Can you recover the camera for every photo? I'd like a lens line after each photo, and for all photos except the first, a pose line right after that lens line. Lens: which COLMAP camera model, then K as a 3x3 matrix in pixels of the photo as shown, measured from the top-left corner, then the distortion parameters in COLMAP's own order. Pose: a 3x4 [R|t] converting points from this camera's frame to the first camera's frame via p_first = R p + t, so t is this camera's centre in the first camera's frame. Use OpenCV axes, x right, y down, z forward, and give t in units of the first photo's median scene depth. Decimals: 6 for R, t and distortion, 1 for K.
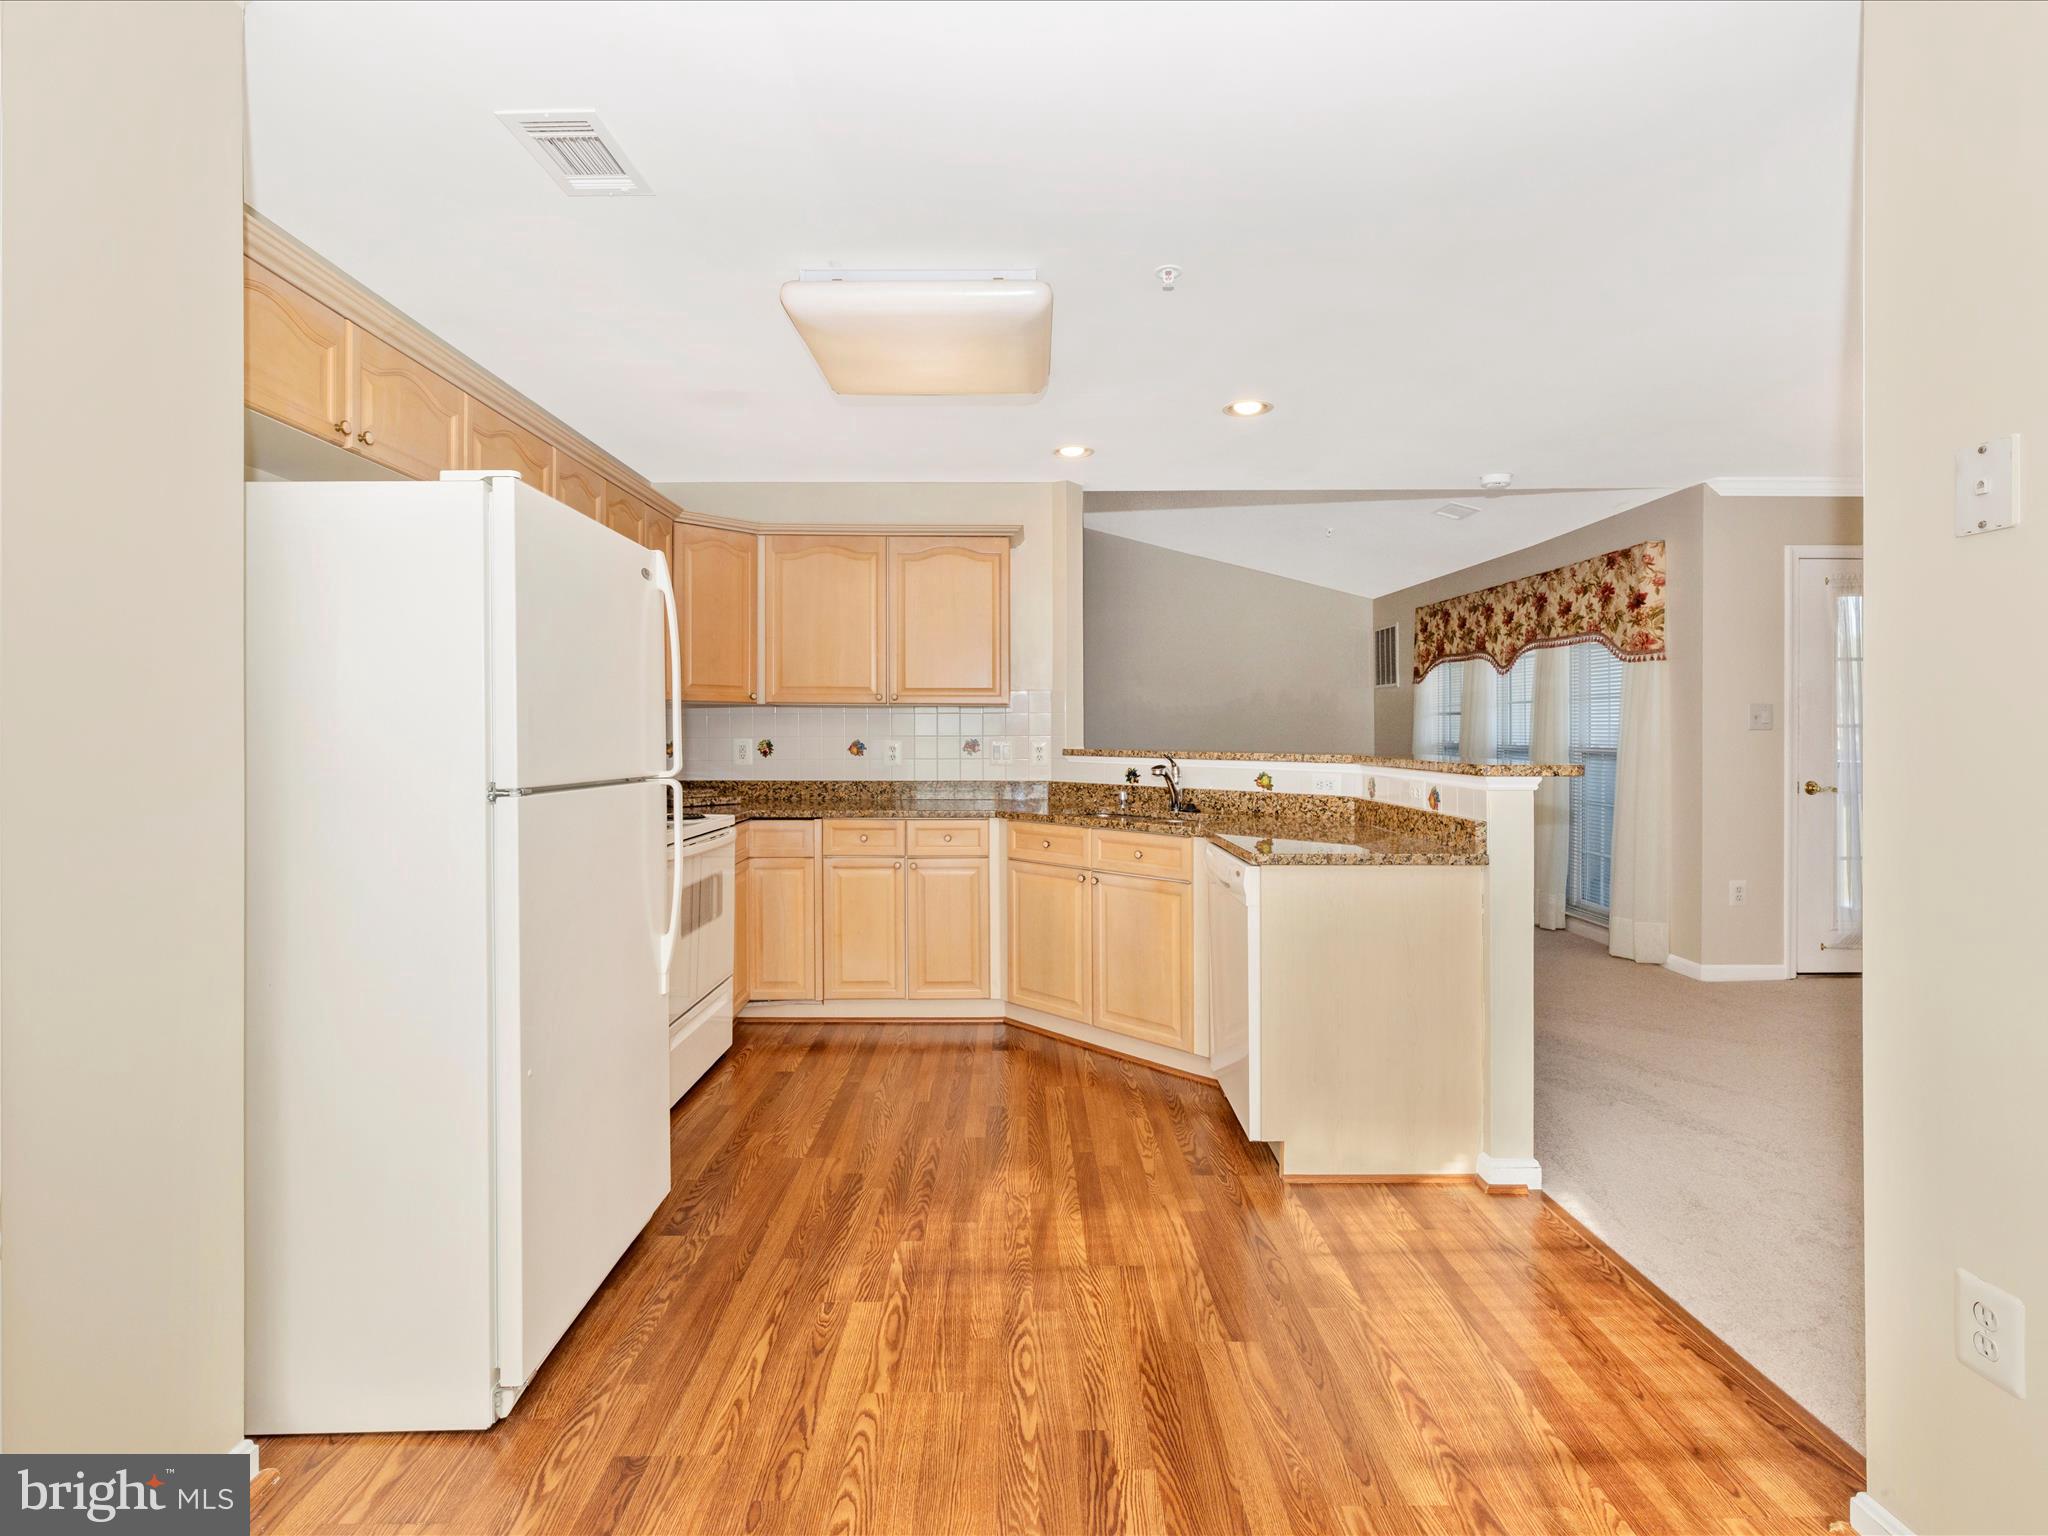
lens RADIAL K [[1007.3, 0, 1028.1], [0, 1007.3, 720.1], [0, 0, 1]] dist [-0.002404, 0.000297]
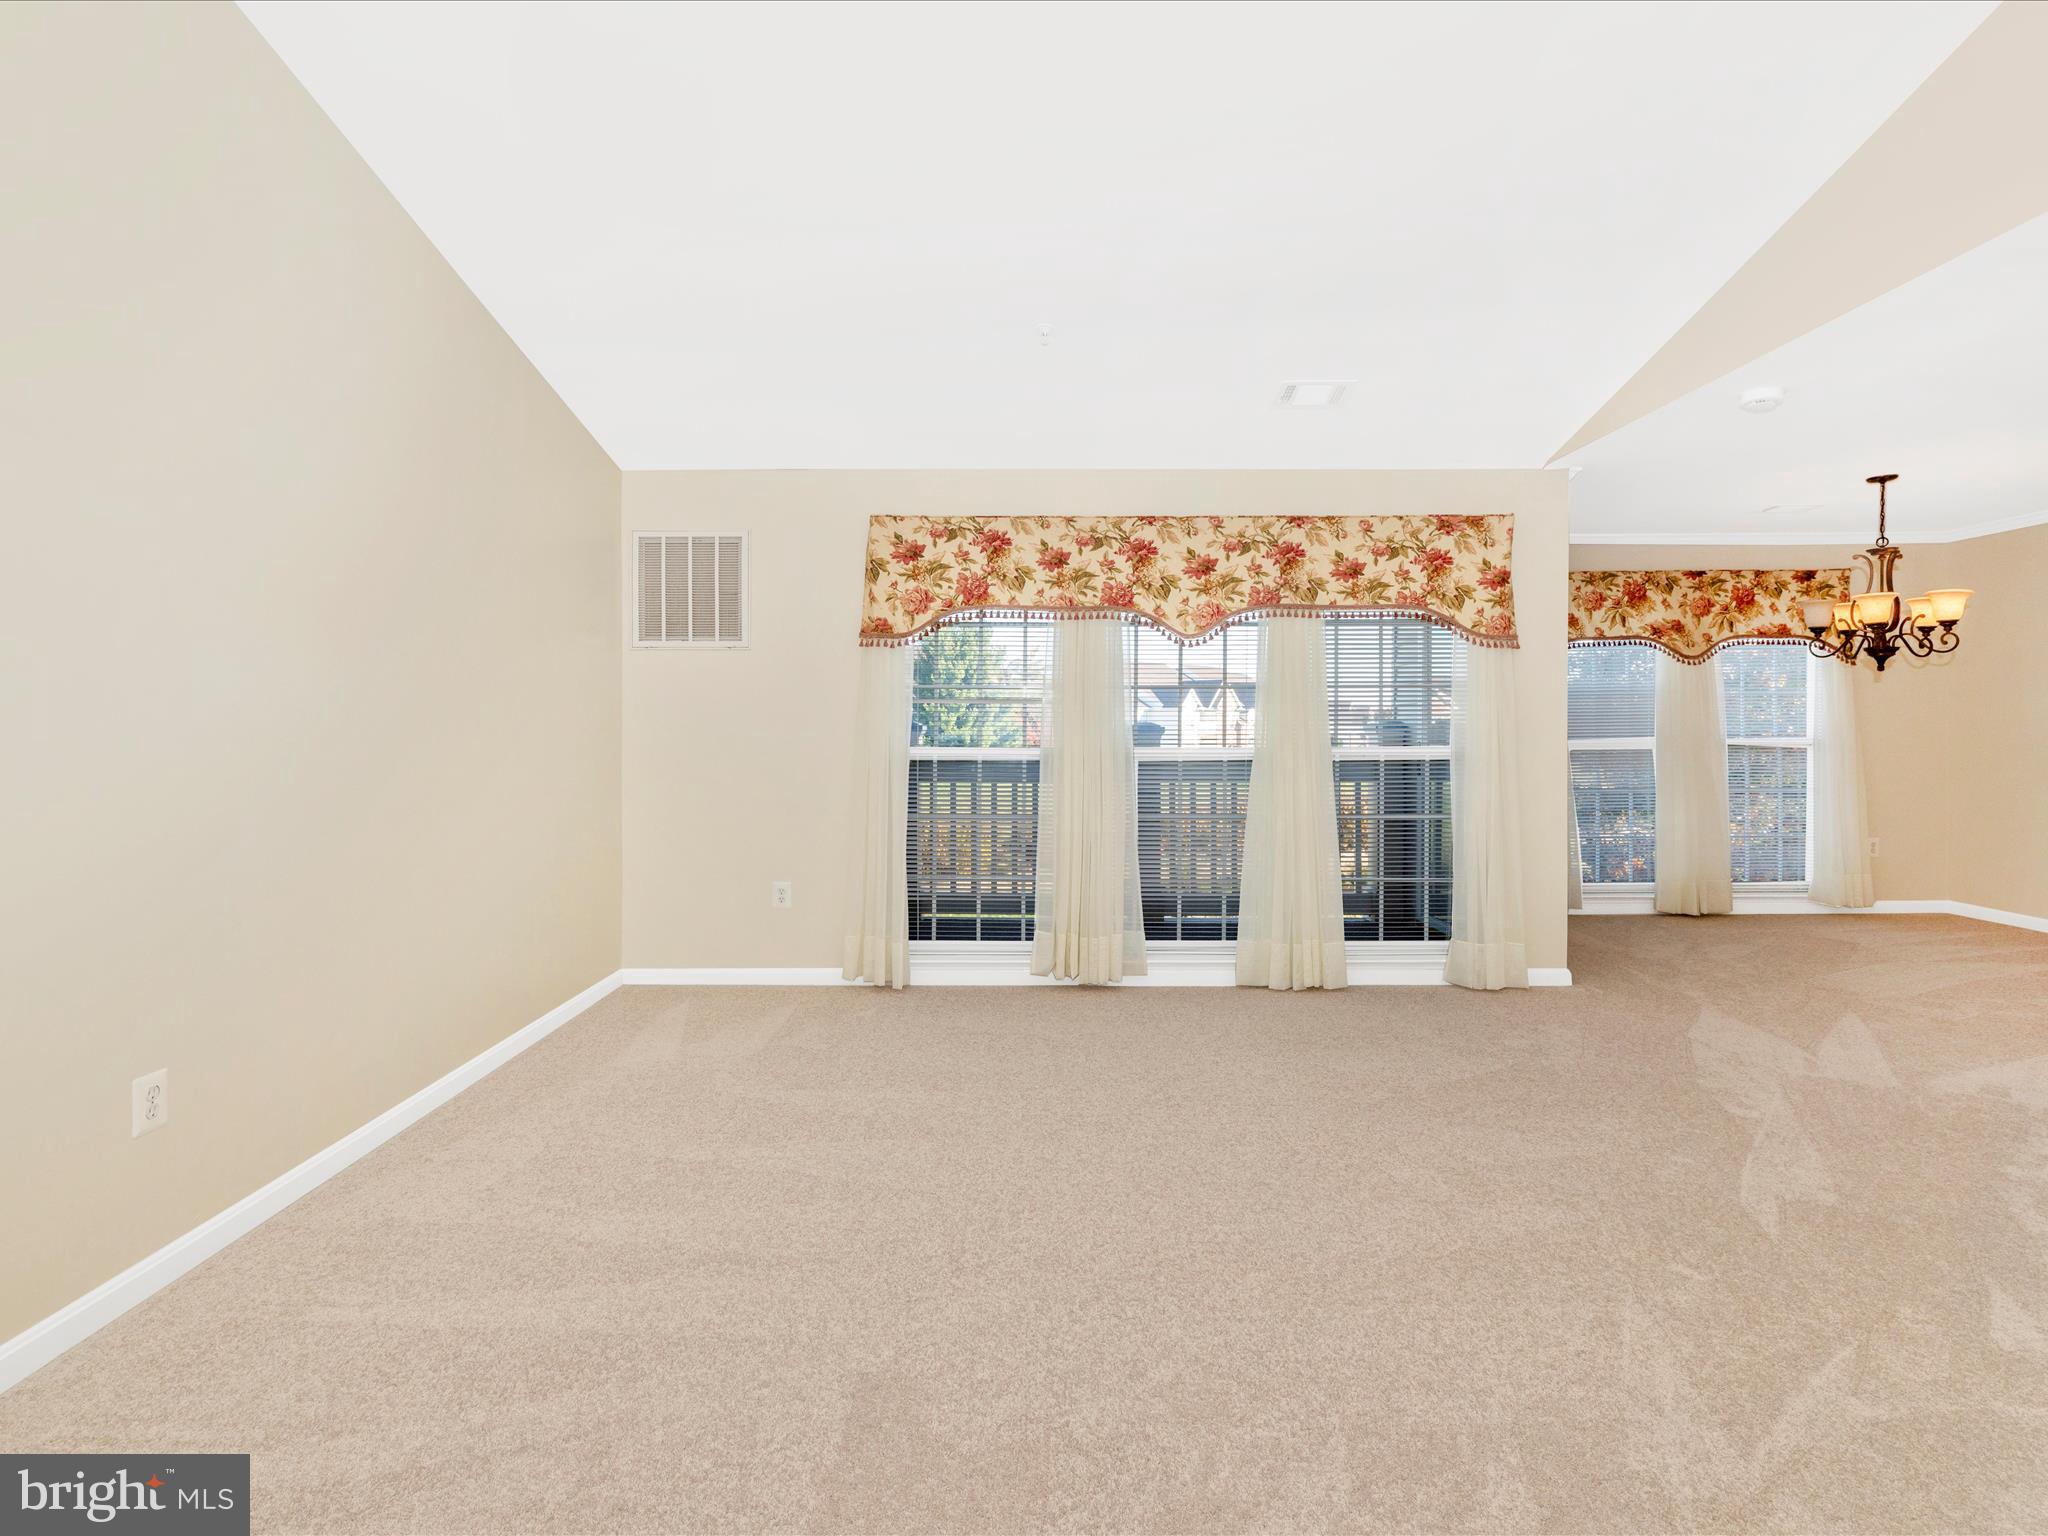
lens RADIAL K [[997.5, 0, 1021.2], [0, 997.5, 728.4], [0, 0, 1]] dist [0.001236, 0.000458]
pose [[0.028311, -0.004701, 0.999588, -0.304062], [-0.005491, 0.999973, 0.004858, 0.011481], [-0.999584, -0.005626, 0.028284, 1.519070]]
